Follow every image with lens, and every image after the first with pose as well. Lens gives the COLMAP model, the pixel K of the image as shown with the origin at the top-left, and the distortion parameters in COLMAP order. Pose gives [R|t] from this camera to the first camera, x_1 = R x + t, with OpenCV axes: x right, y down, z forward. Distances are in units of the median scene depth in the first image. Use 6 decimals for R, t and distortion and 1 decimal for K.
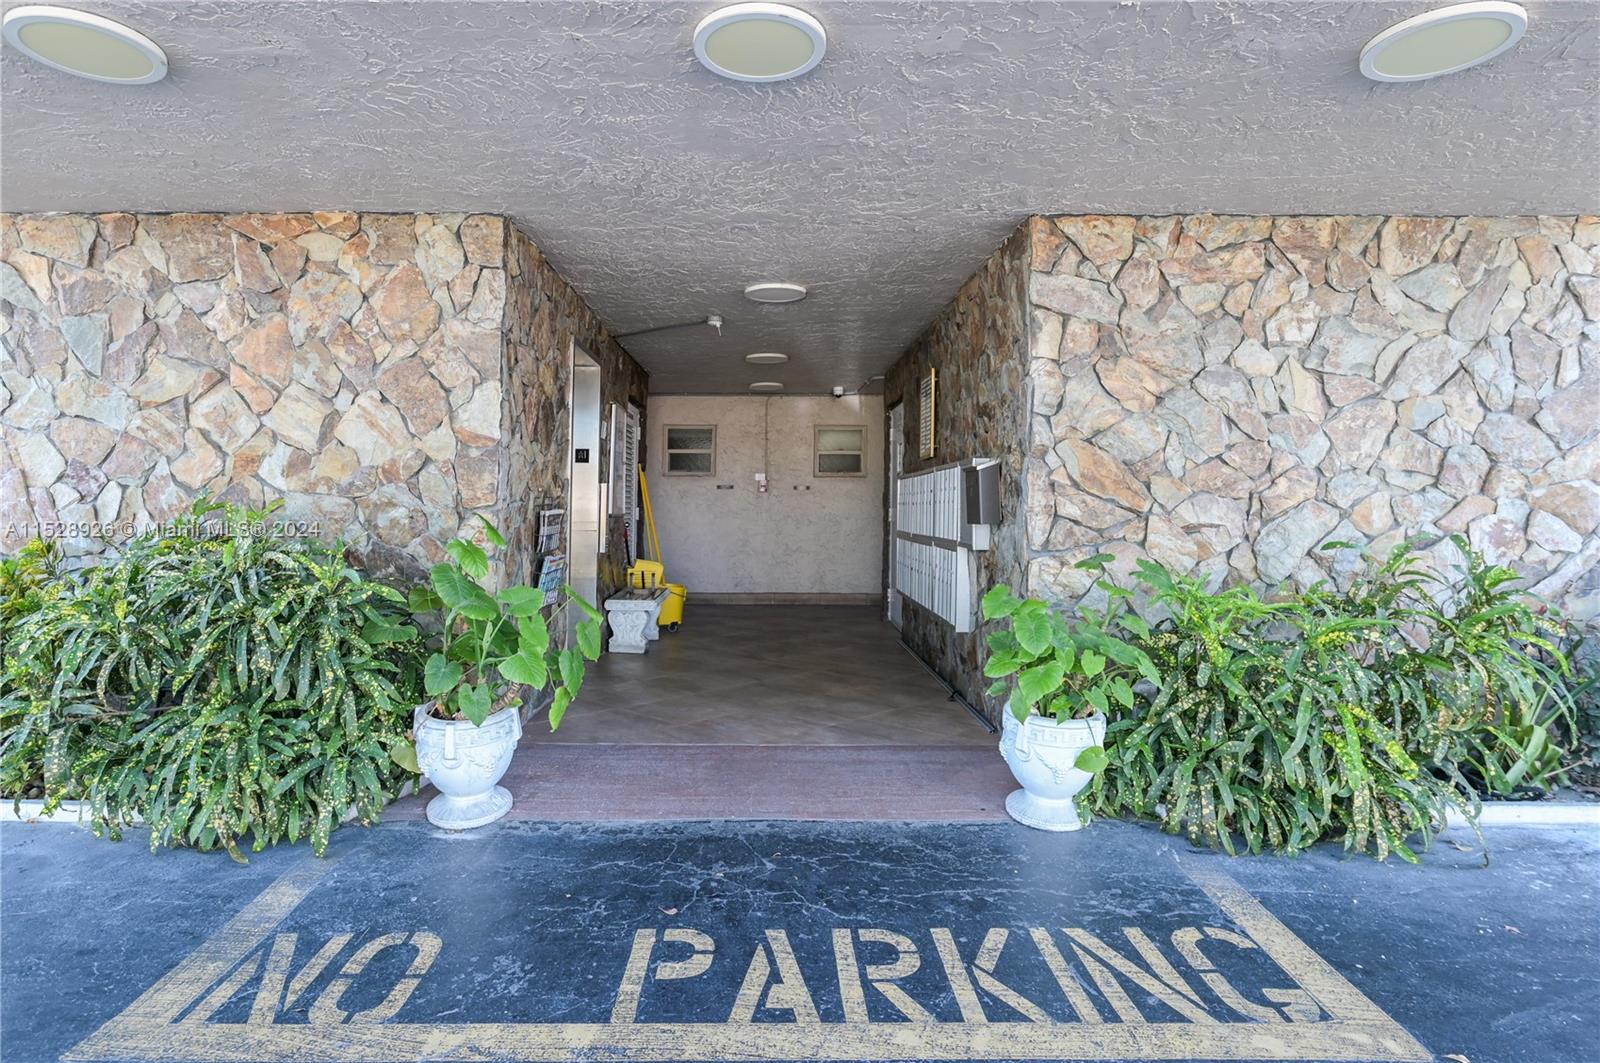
lens RADIAL K [[829.8, 0, 743.8], [0, 829.8, 516.3], [0, 0, 1]] dist [-0.005070, 0.000297]
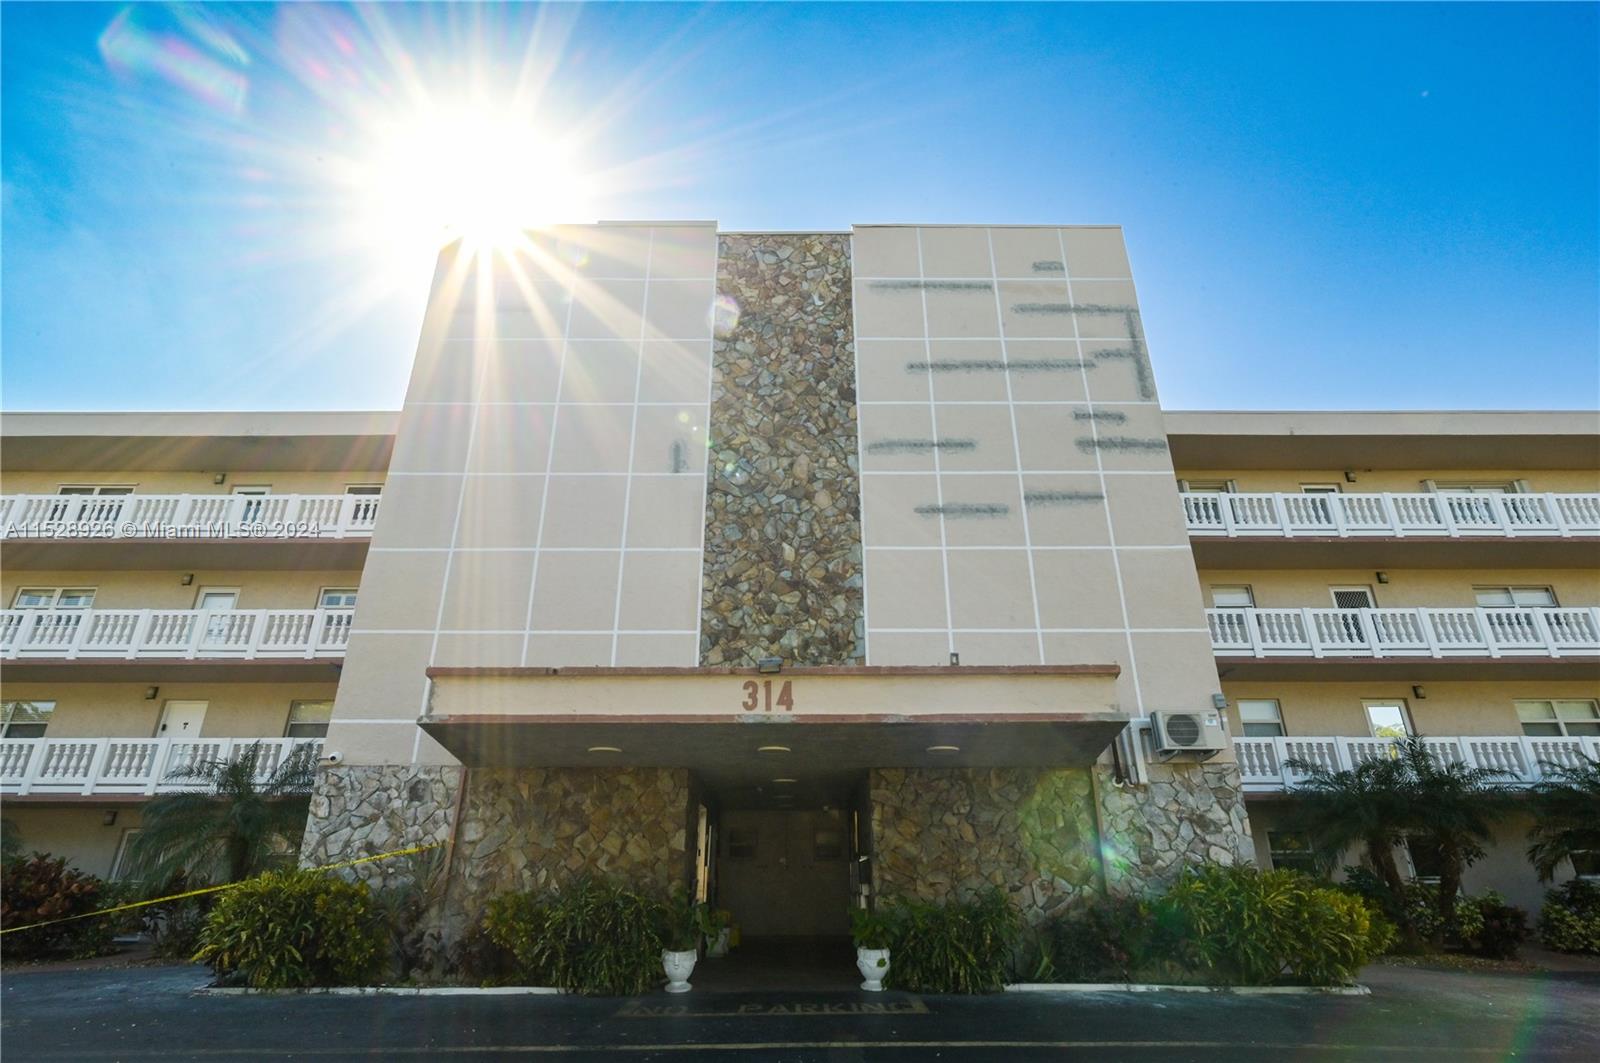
lens RADIAL K [[845.6, 0, 776.2], [0, 845.6, 511.9], [0, 0, 1]] dist [-0.006488, 0.001517]
pose [[0.999983, -0.005883, 0.000302, 0.022530], [0.005482, 0.910587, -0.413281, 0.044659], [0.002156, 0.413276, 0.910603, -2.088143]]
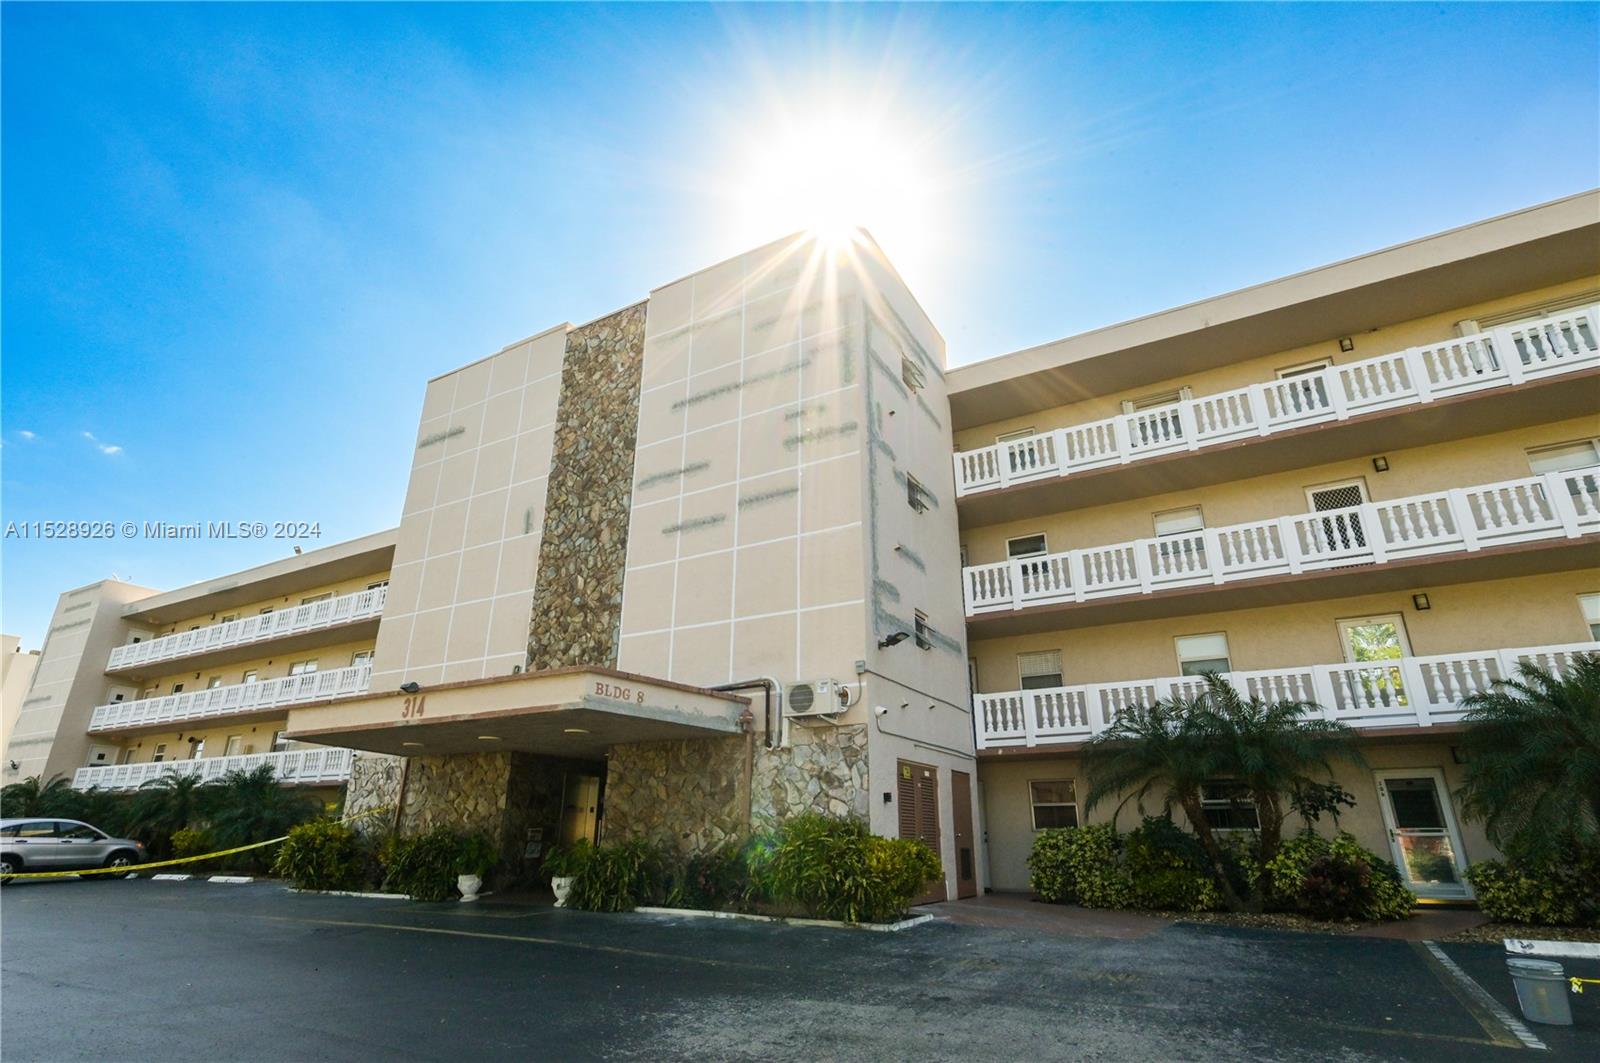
lens RADIAL K [[829.8, 0, 743.8], [0, 829.8, 516.3], [0, 0, 1]] dist [-0.005070, 0.000297]
pose [[0.847453, -0.192570, -0.494712, 2.964666], [-0.006823, 0.927861, -0.372863, 0.081458], [0.530826, 0.319359, 0.785005, -2.000340]]
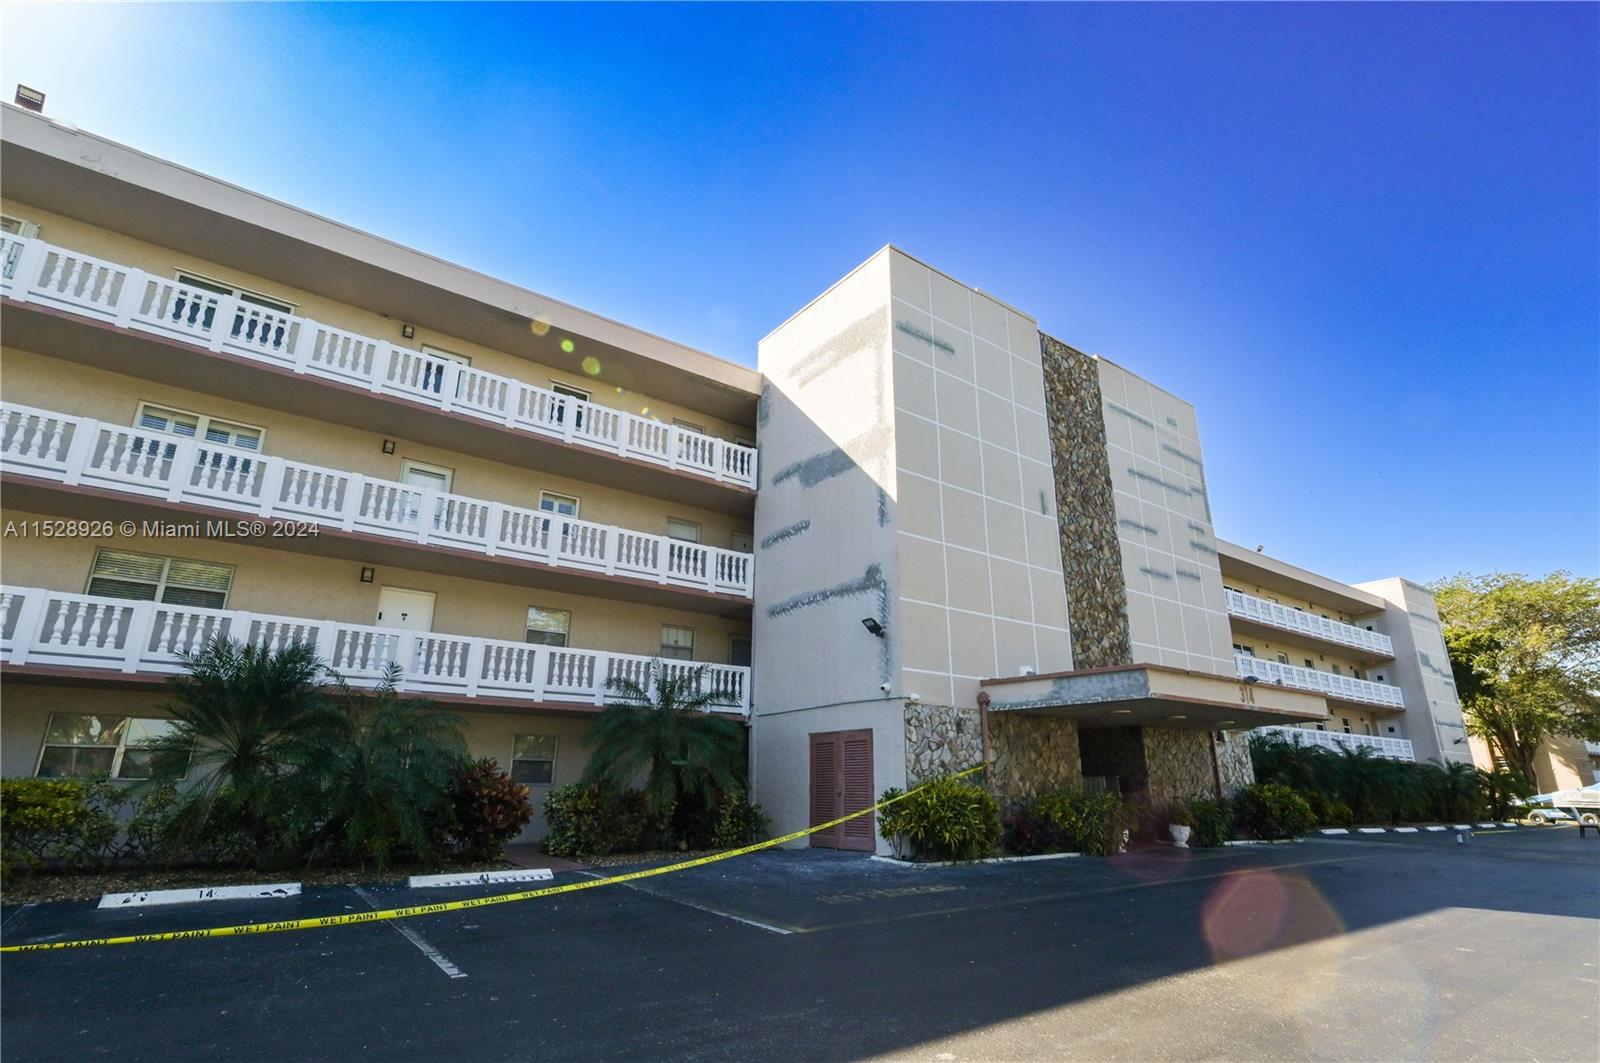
lens RADIAL K [[878.2, 0, 832.6], [0, 878.2, 498.0], [0, 0, 1]] dist [-0.004952, -0.000748]
pose [[0.766532, 0.202948, 0.609296, -4.554070], [0.007407, 0.945897, -0.324384, 0.037772], [-0.642164, 0.253163, 0.723557, -1.958688]]
